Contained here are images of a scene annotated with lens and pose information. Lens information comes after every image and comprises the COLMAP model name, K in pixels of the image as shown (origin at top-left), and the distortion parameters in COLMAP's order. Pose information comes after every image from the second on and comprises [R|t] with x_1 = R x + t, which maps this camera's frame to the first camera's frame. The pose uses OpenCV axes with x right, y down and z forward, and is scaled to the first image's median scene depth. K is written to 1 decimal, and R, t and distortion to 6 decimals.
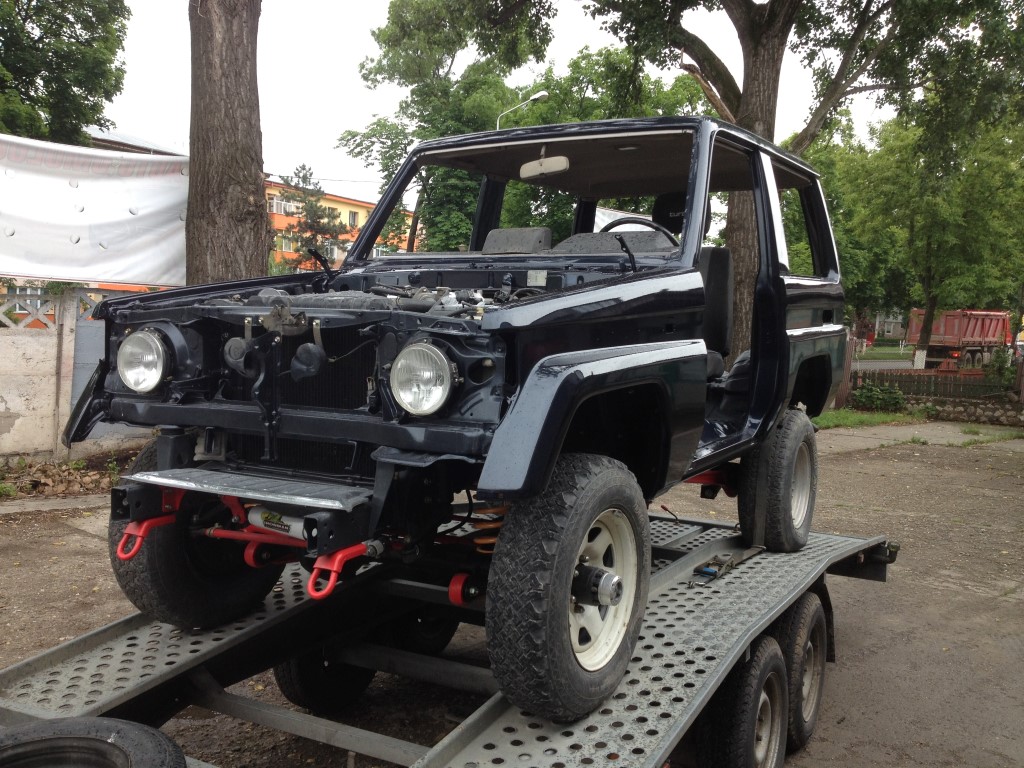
lens RADIAL K [[1029.5, 0, 493.3], [0, 1029.5, 430.3], [0, 0, 1]] dist [0.182478, -0.445350]
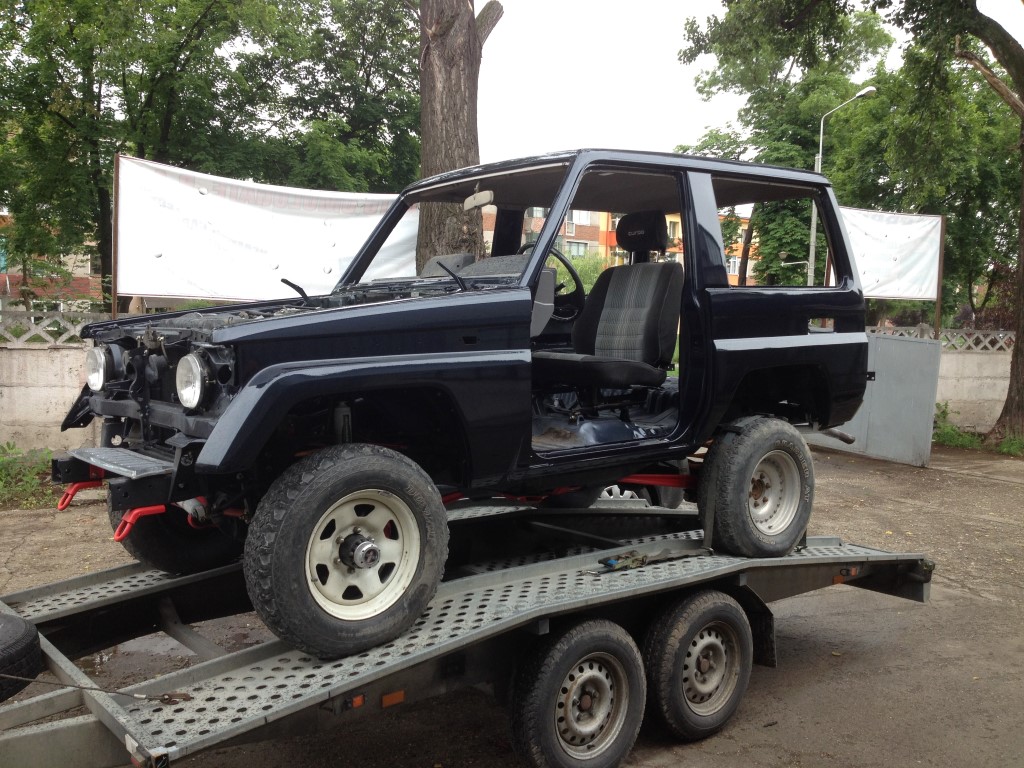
lens RADIAL K [[1050.4, 0, 511.5], [0, 1050.4, 433.3], [0, 0, 1]] dist [0.205596, -0.482628]
pose [[0.921425, 0.022447, -0.387906, 0.263552], [-0.026439, 0.999638, -0.004956, 0.004075], [0.387655, 0.014822, 0.921685, -0.029705]]
